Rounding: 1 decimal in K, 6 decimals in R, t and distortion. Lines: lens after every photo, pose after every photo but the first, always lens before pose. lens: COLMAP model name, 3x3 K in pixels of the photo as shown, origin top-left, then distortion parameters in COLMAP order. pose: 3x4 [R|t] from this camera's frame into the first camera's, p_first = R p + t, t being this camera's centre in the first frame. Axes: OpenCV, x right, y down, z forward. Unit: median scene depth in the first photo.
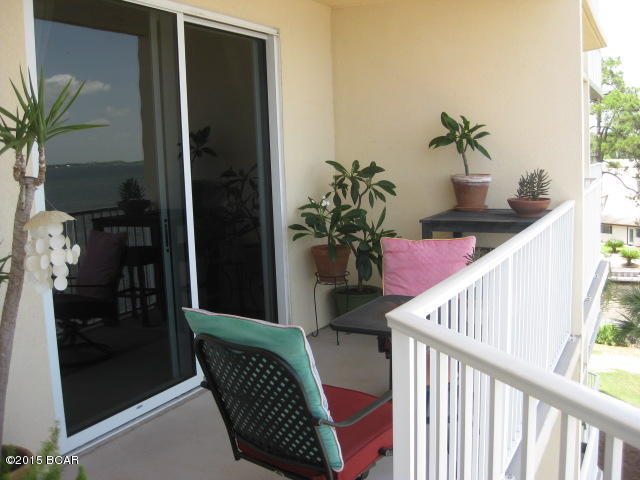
lens RADIAL K [[693.5, 0, 320.0], [0, 693.5, 240.0], [0, 0, 1]] dist [-0.193037, 0.169945]
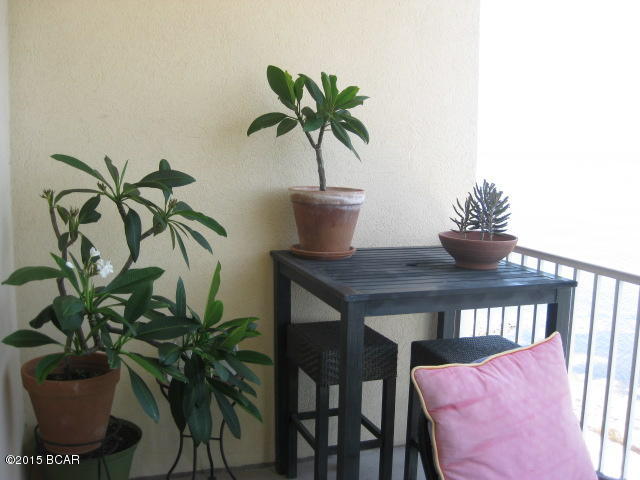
lens RADIAL K [[693.5, 0, 320.0], [0, 693.5, 240.0], [0, 0, 1]] dist [-0.193037, 0.169945]
pose [[0.700846, -0.048680, 0.711649, -0.168171], [0.046048, 0.998675, 0.022965, -0.068461], [-0.711824, 0.016675, 0.702160, 0.629406]]
